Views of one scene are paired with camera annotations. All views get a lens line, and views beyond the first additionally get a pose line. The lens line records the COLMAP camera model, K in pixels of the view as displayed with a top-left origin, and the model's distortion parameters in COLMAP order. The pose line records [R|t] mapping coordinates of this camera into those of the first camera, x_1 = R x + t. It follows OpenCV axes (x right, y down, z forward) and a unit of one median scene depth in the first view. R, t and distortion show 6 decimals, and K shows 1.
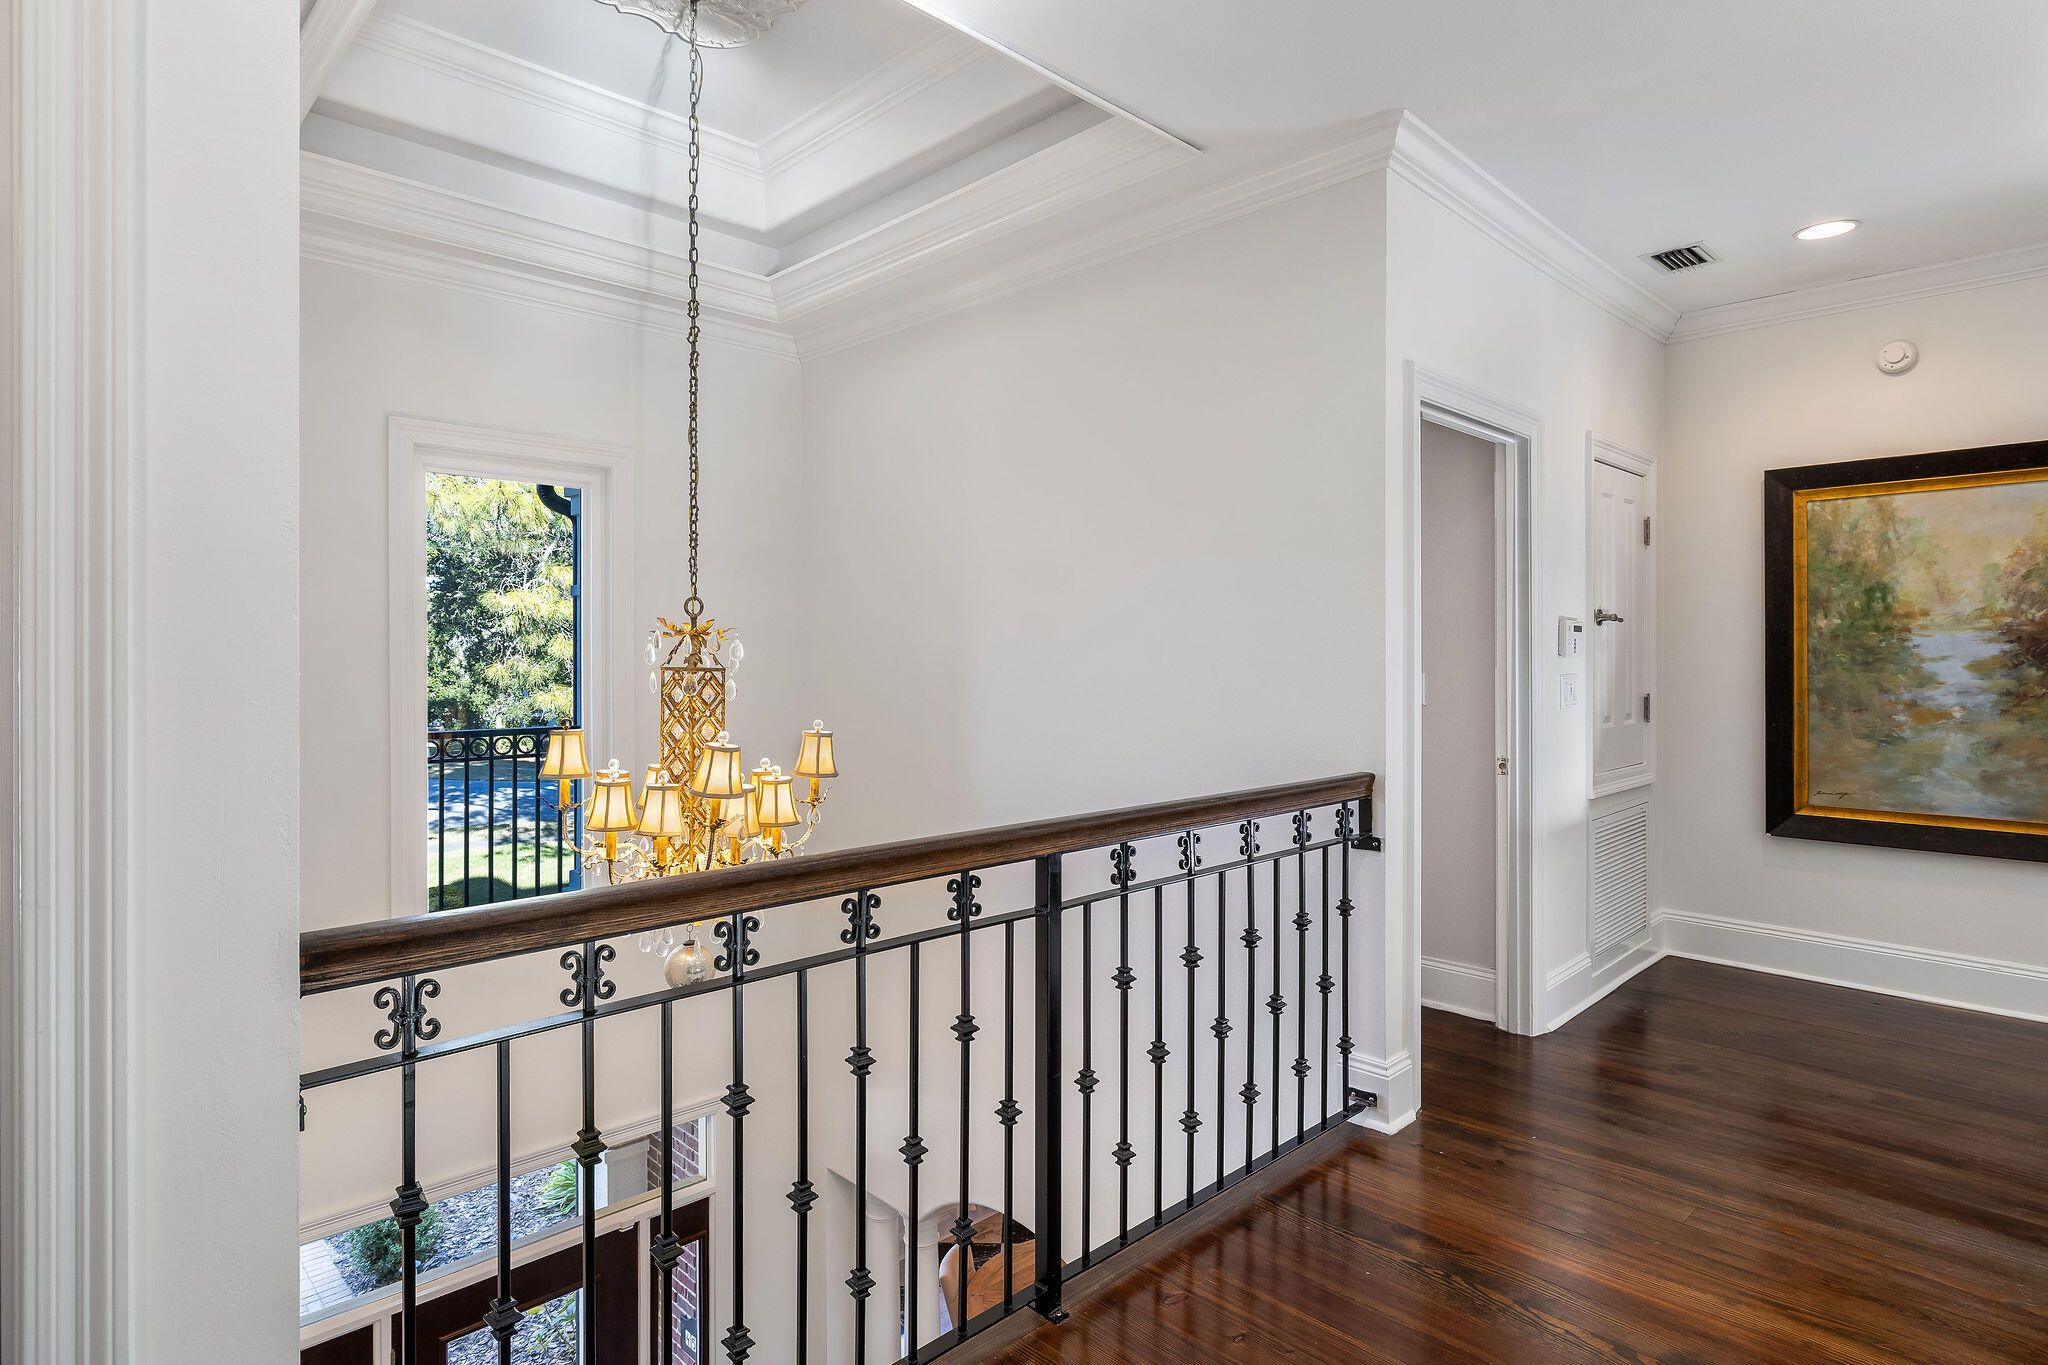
lens RADIAL K [[1072.3, 0, 999.4], [0, 1072.3, 653.6], [0, 0, 1]] dist [0.001042, 0.000290]
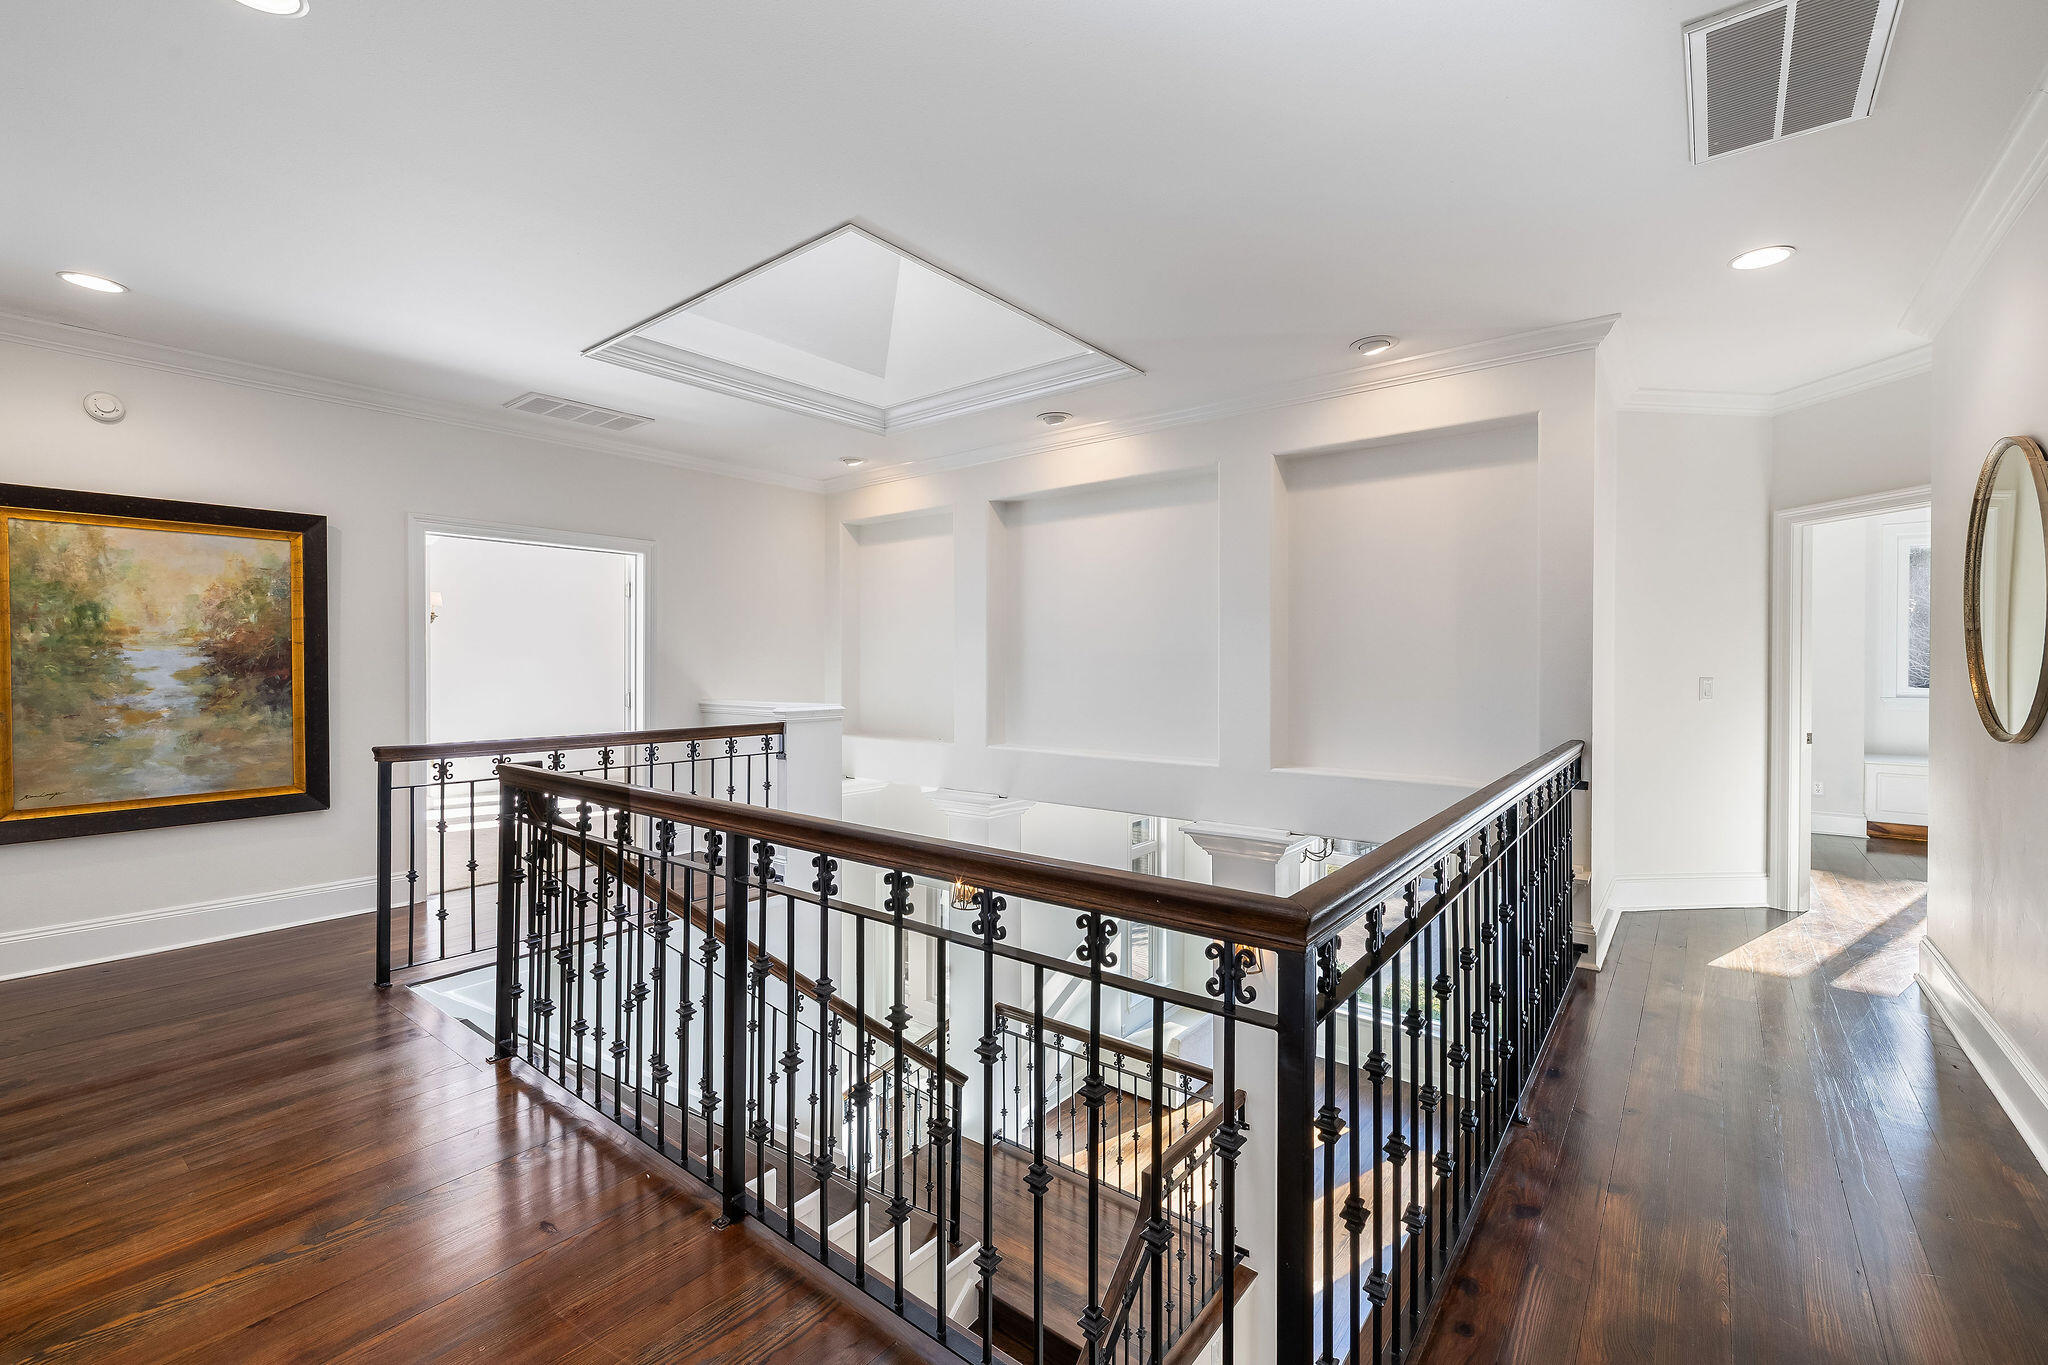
lens RADIAL K [[872.3, 0, 1023.4], [0, 872.3, 672.7], [0, 0, 1]] dist [-0.002274, 0.000167]
pose [[-0.134452, -0.009173, 0.990878, -0.226099], [0.001330, 0.999955, 0.009438, 0.000848], [-0.990919, 0.002587, -0.134434, 0.152867]]
